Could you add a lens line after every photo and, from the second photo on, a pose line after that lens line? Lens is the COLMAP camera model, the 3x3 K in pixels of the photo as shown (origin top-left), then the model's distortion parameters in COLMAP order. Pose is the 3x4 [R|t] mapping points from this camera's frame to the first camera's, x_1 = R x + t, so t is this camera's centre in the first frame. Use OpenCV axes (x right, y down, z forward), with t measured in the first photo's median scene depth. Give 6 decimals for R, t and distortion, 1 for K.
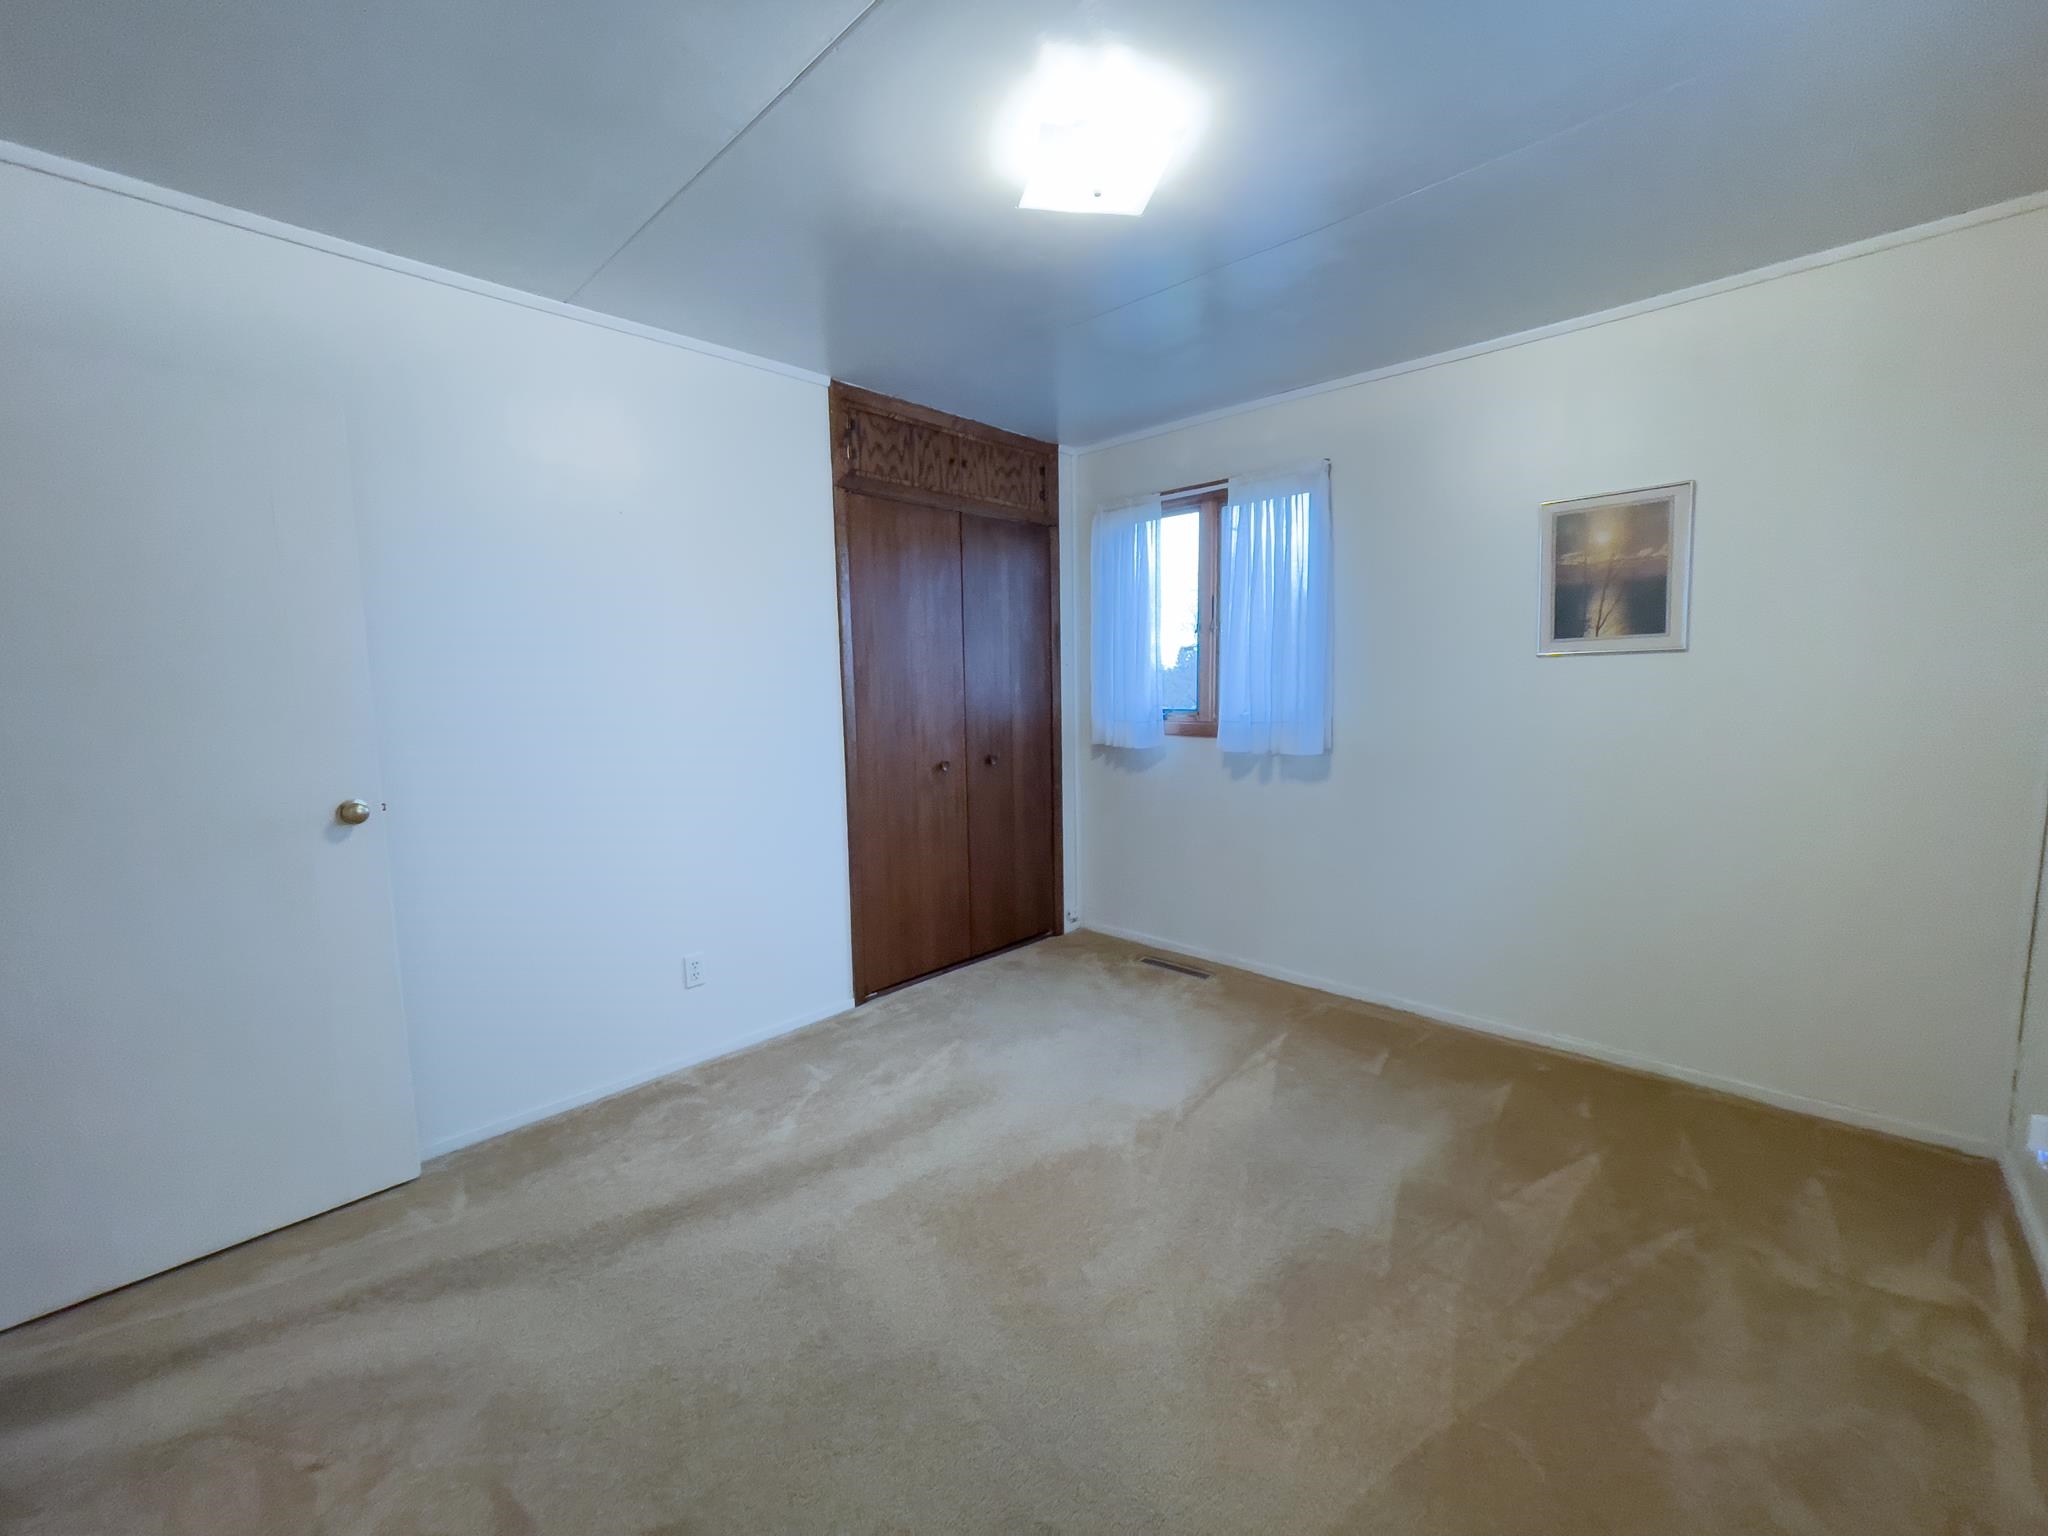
lens RADIAL K [[826.5, 0, 1016.2], [0, 826.5, 774.0], [0, 0, 1]] dist [-0.006534, -0.000722]
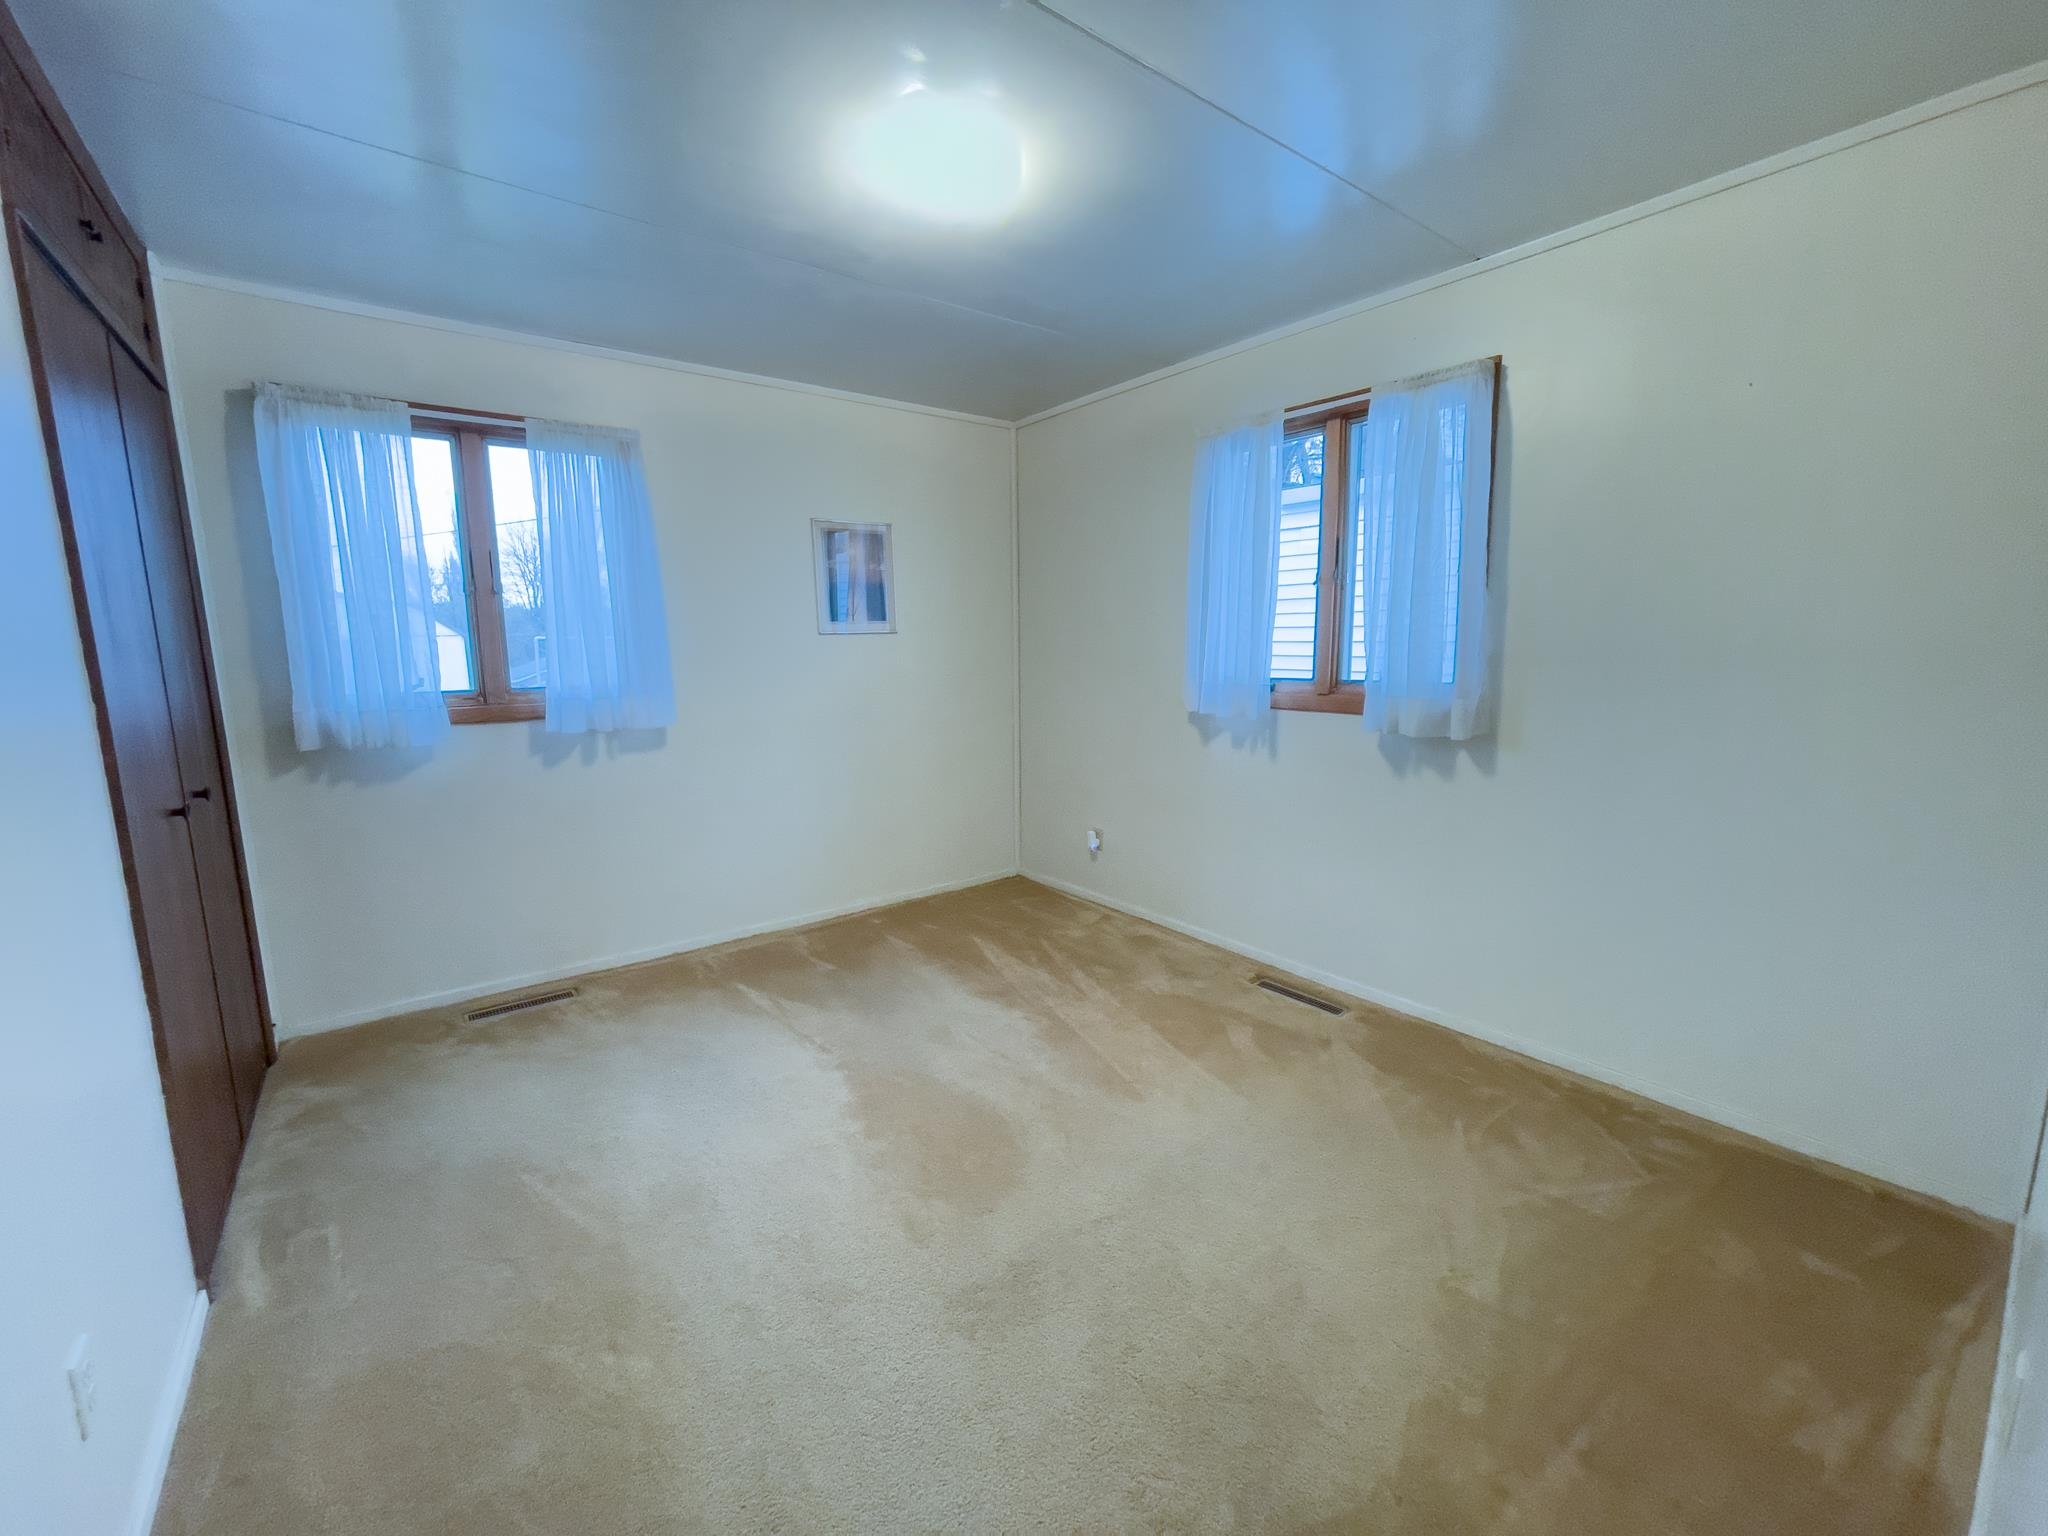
lens RADIAL K [[826.5, 0, 1008.0], [0, 826.5, 763.8], [0, 0, 1]] dist [-0.006534, -0.000722]
pose [[0.144712, -0.133217, 0.980465, -0.542574], [0.119616, 0.985983, 0.116312, -0.041869], [-0.982217, 0.100448, 0.158618, 0.398257]]
